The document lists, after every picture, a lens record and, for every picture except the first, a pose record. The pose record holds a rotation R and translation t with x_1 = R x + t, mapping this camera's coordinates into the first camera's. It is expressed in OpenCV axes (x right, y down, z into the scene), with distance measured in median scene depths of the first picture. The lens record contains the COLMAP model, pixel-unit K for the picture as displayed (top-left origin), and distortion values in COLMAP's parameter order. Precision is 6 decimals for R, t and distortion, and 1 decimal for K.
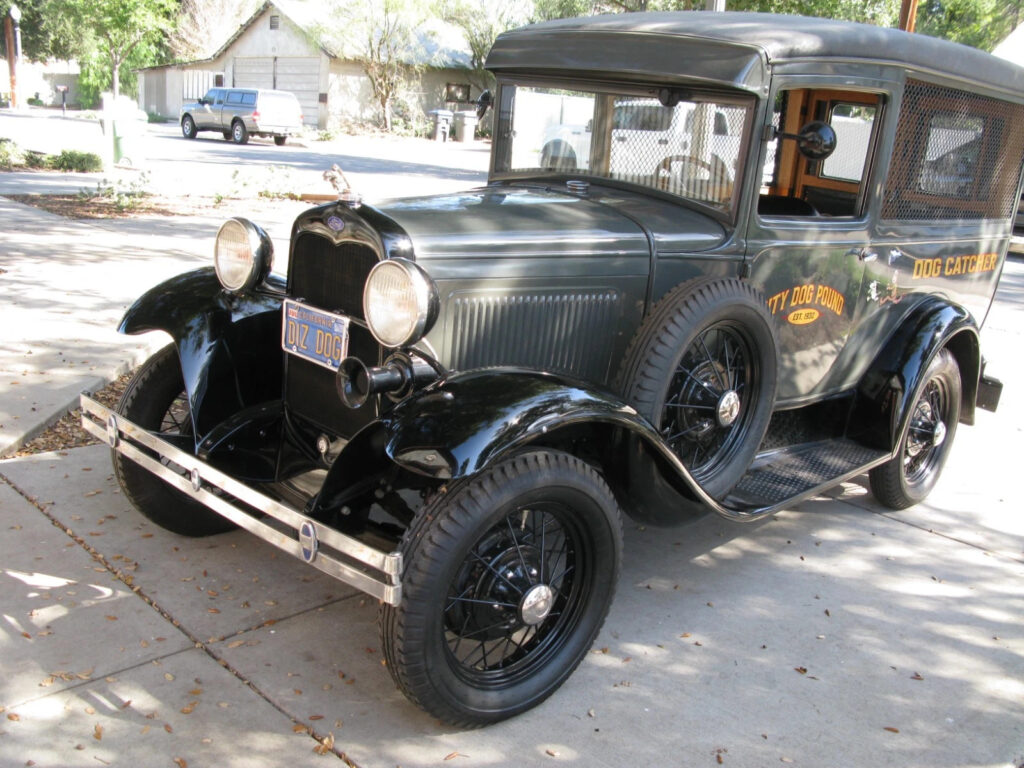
lens RADIAL K [[1043.4, 0, 510.5], [0, 1043.4, 400.7], [0, 0, 1]] dist [-0.203878, 0.246125]
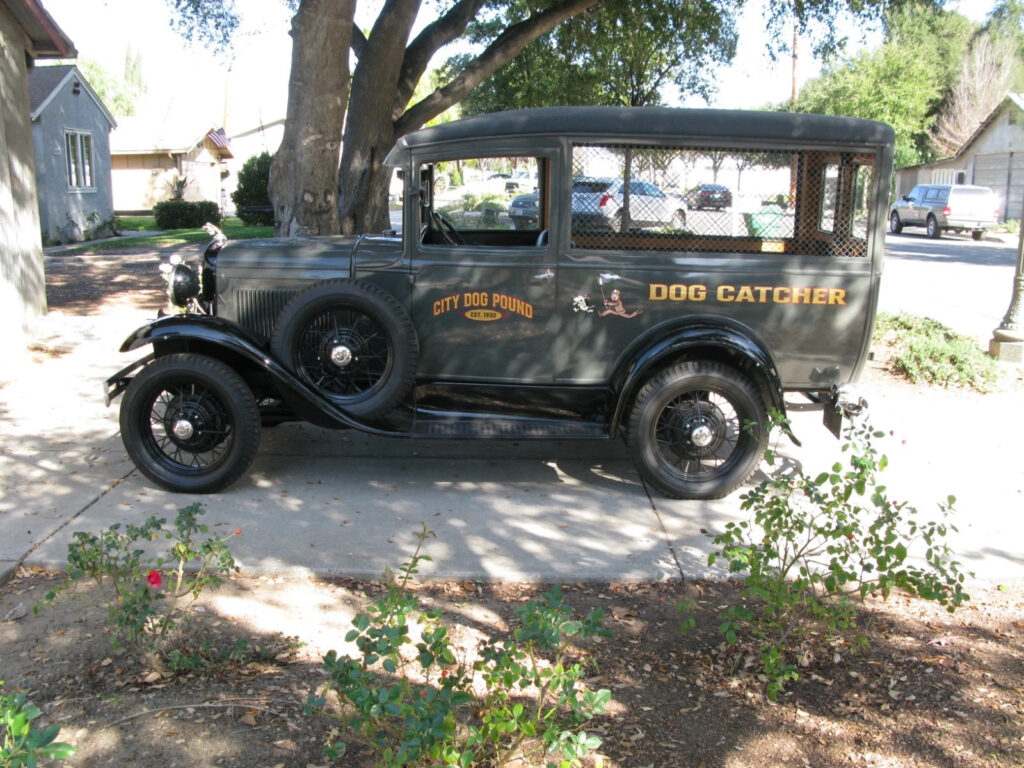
lens RADIAL K [[1043.4, 0, 510.5], [0, 1043.4, 400.7], [0, 0, 1]] dist [-0.203878, 0.246125]
pose [[0.710518, 0.081893, -0.698897, 1.545697], [-0.149071, 0.988180, -0.035760, 0.095501], [0.687707, 0.129593, 0.714328, -0.001748]]
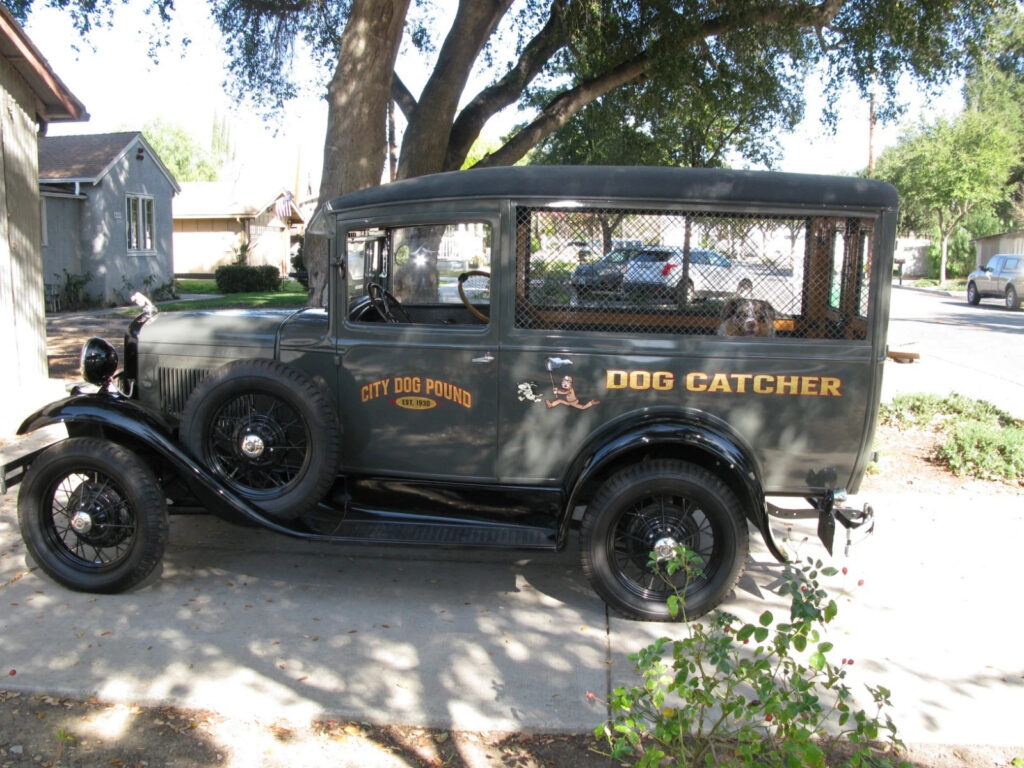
lens RADIAL K [[1047.6, 0, 512.0], [0, 1047.6, 384.0], [0, 0, 1]] dist [-0.231139, 0.311655]
pose [[0.653618, 0.036530, -0.755942, 1.530714], [-0.172872, 0.979635, -0.102132, 0.006564], [0.736816, 0.197437, 0.646622, 0.291763]]
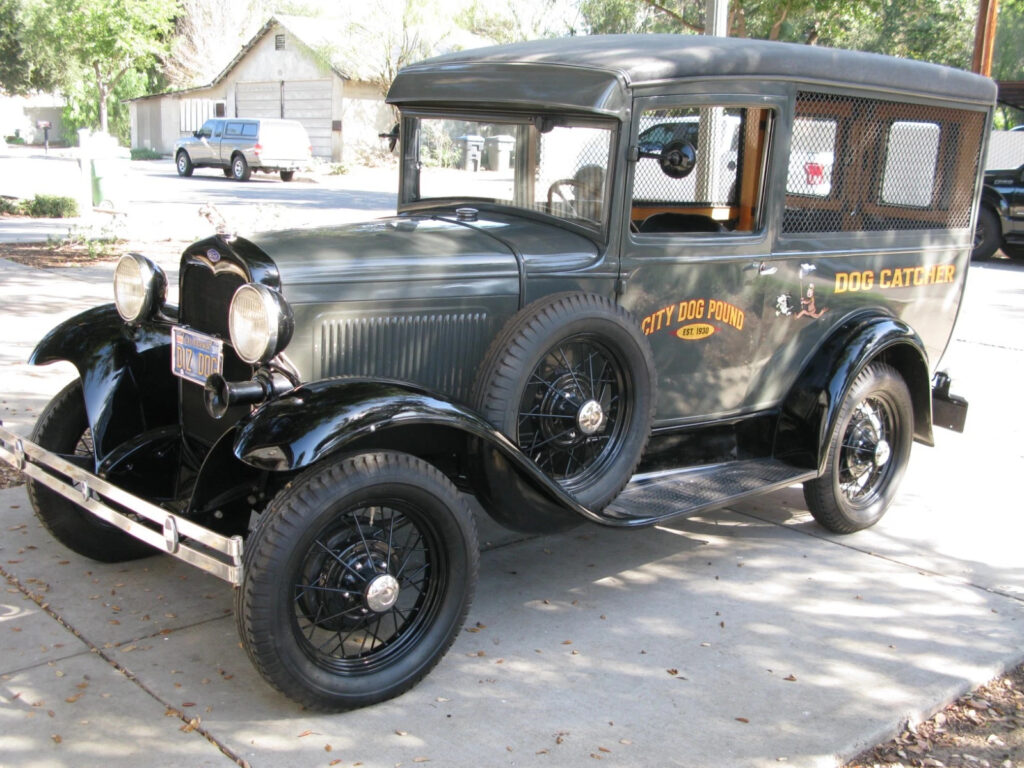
lens RADIAL K [[1231.4, 0, 509.5], [0, 1231.4, 402.2], [0, 0, 1]] dist [-0.165408, 0.284201]
pose [[0.998035, -0.027858, -0.056121, 0.193988], [0.024560, 0.997978, -0.058620, 0.061436], [0.057641, 0.057126, 0.996702, -0.238066]]
